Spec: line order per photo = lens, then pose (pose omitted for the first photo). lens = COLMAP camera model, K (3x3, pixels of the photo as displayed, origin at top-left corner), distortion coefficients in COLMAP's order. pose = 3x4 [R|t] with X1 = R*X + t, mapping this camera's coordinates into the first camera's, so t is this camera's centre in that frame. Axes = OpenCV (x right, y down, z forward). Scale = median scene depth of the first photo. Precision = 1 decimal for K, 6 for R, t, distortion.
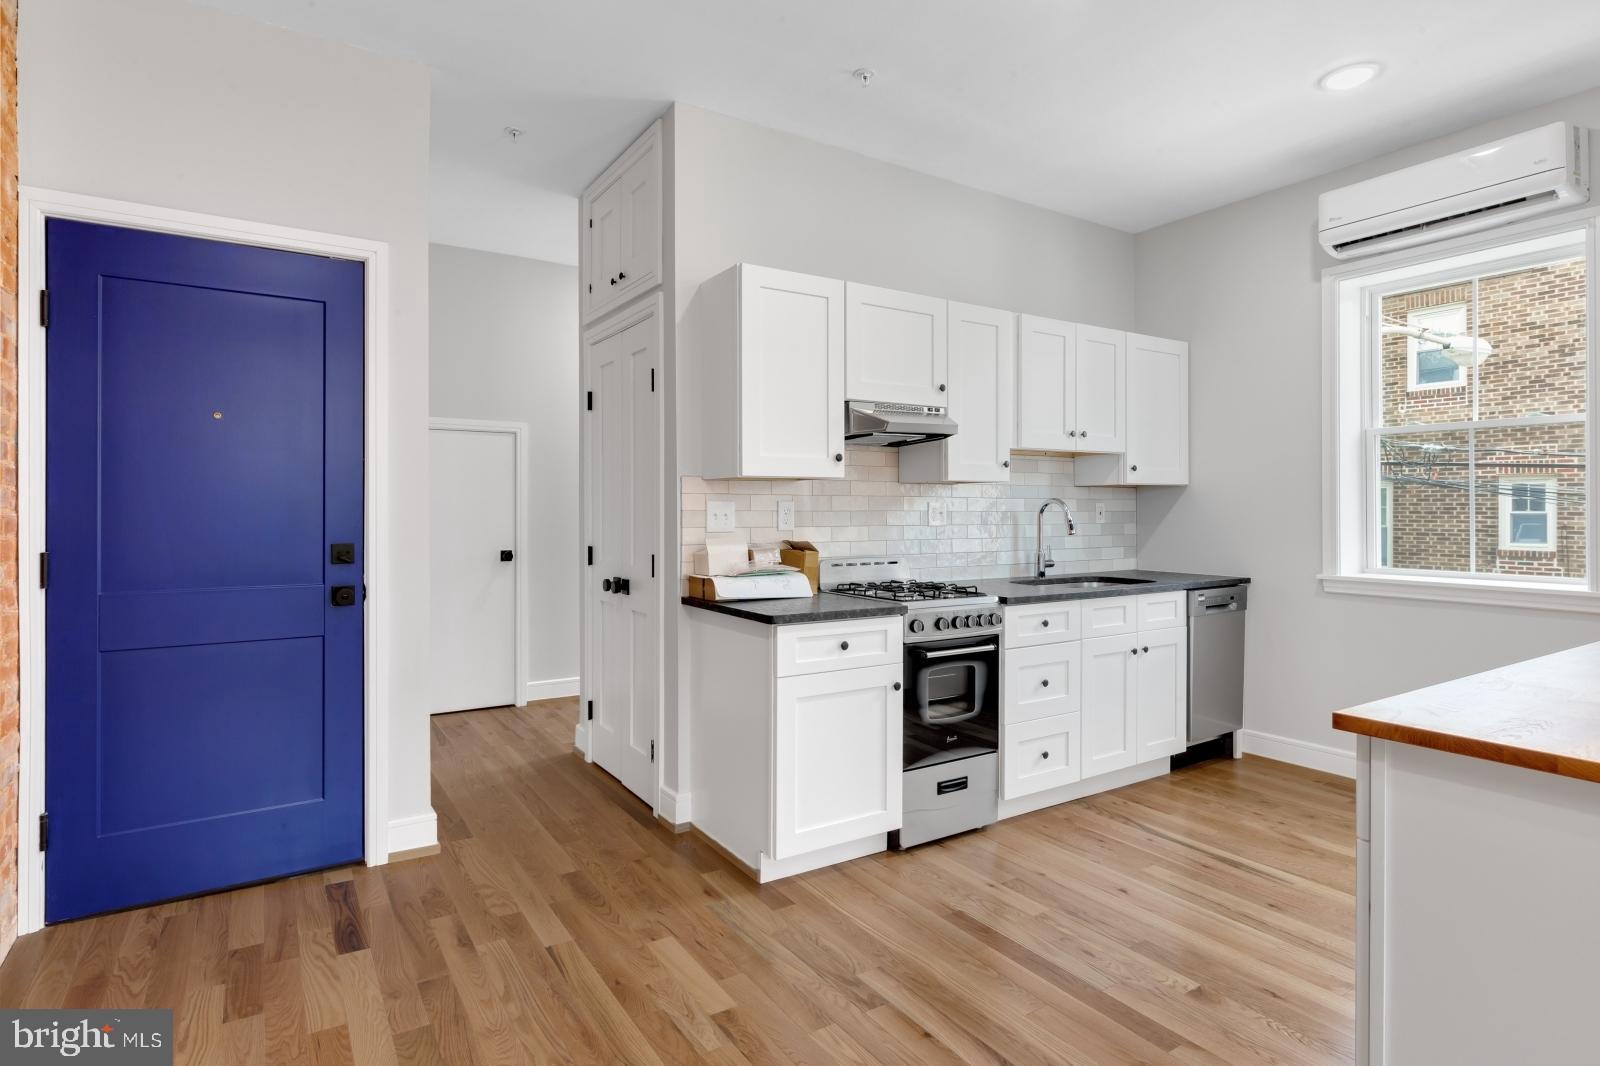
lens RADIAL K [[830.6, 0, 773.9], [0, 830.6, 511.9], [0, 0, 1]] dist [-0.000606, 0.000365]
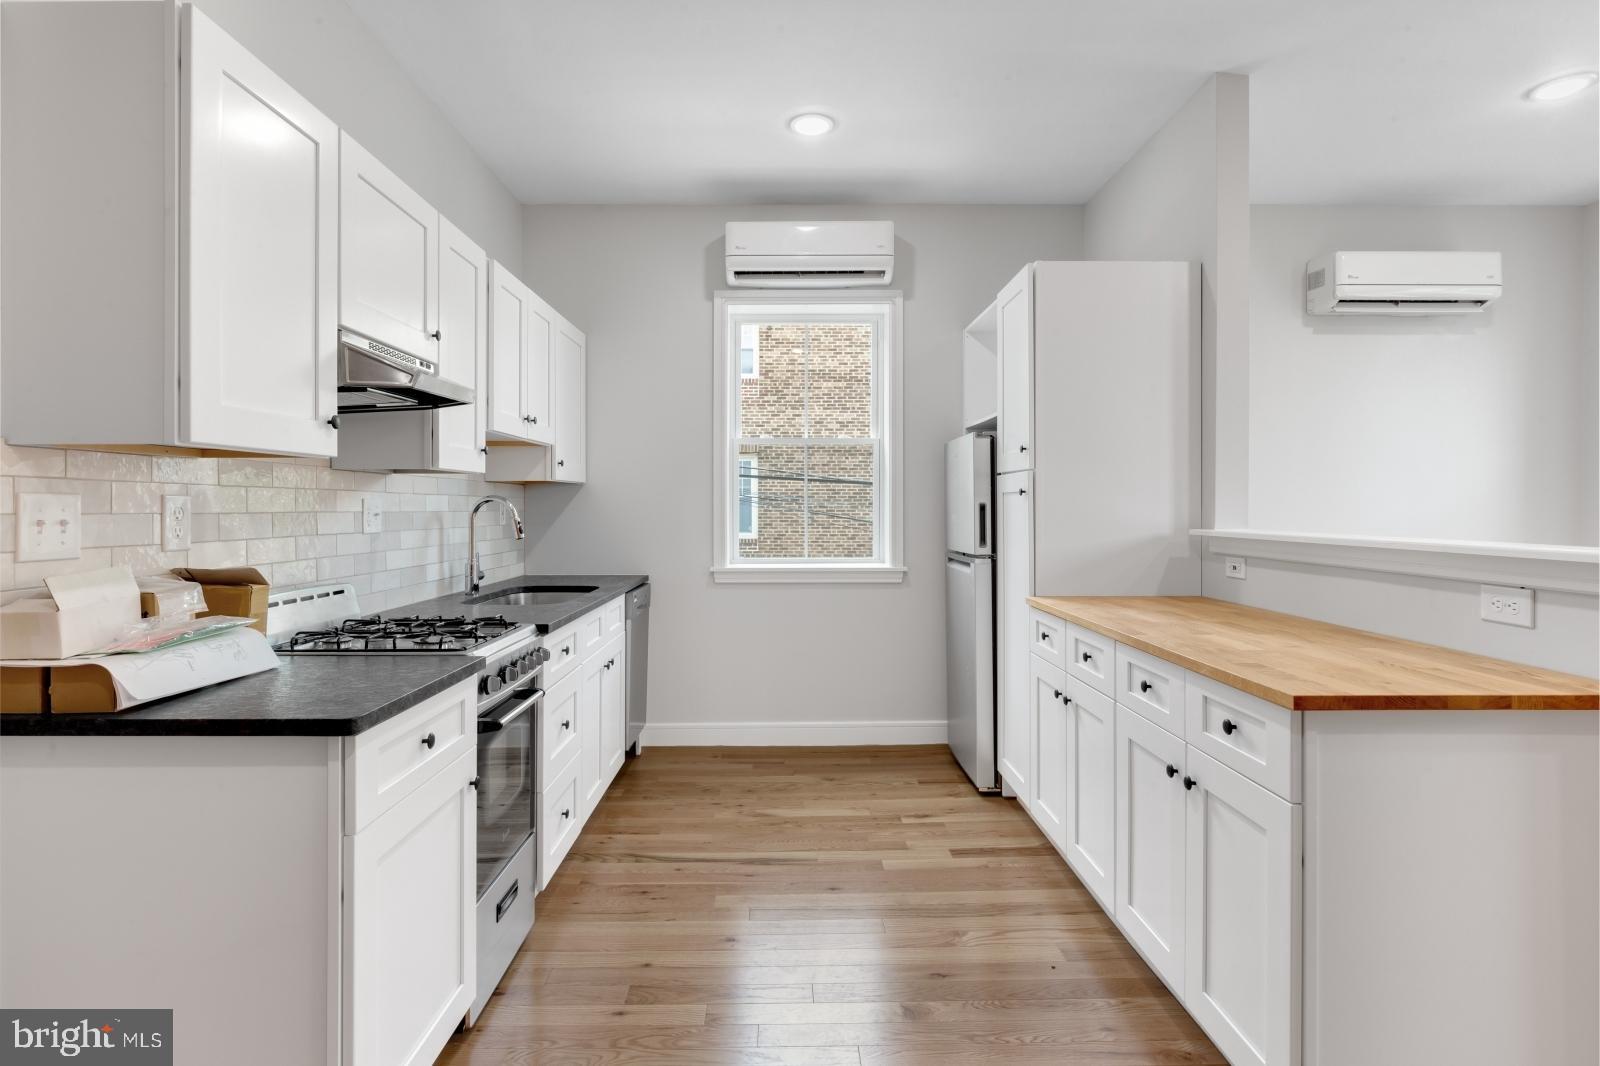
lens RADIAL K [[807.2, 0, 797.8], [0, 807.2, 506.8], [0, 0, 1]] dist [-0.000334, 0.000028]
pose [[0.515104, -0.000252, 0.857128, -0.233841], [0.003490, 0.999992, -0.001803, -0.003063], [-0.857121, 0.003920, 0.515101, 0.411993]]
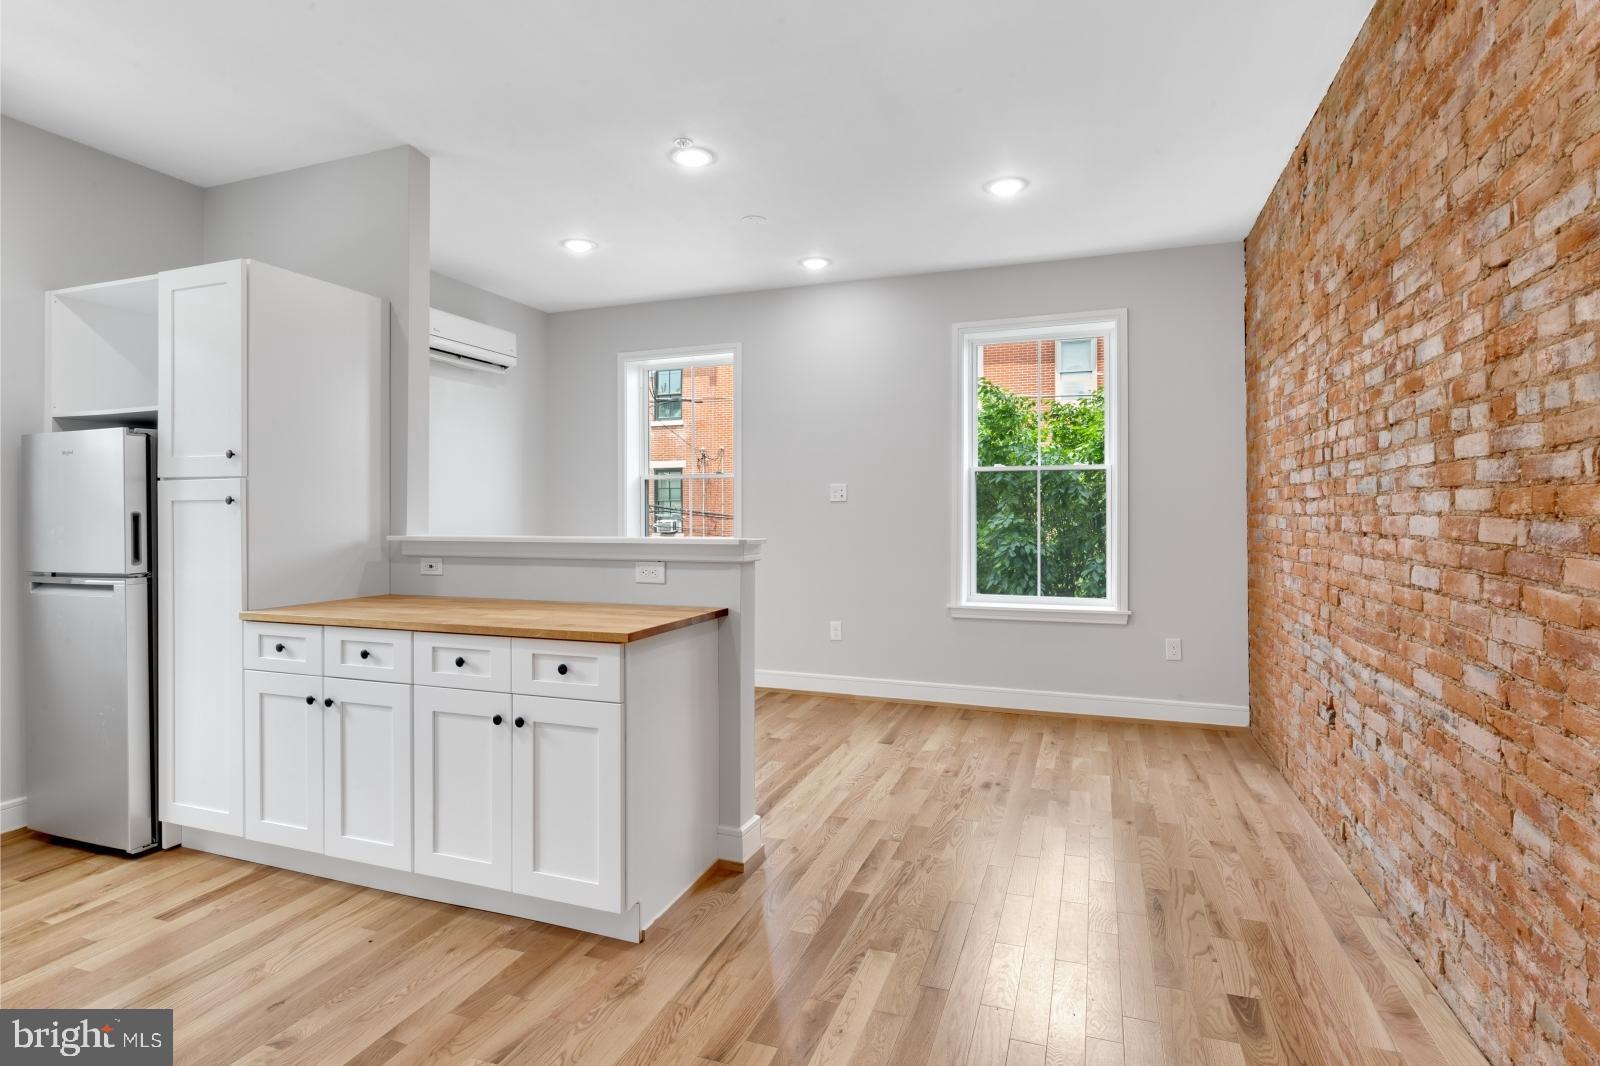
lens RADIAL K [[807.2, 0, 797.8], [0, 807.2, 506.8], [0, 0, 1]] dist [-0.000334, 0.000028]
pose [[-0.614115, 0.009392, 0.789160, -0.360399], [0.006544, 0.999955, -0.006809, -0.004245], [-0.789189, 0.000983, -0.614149, 0.714640]]
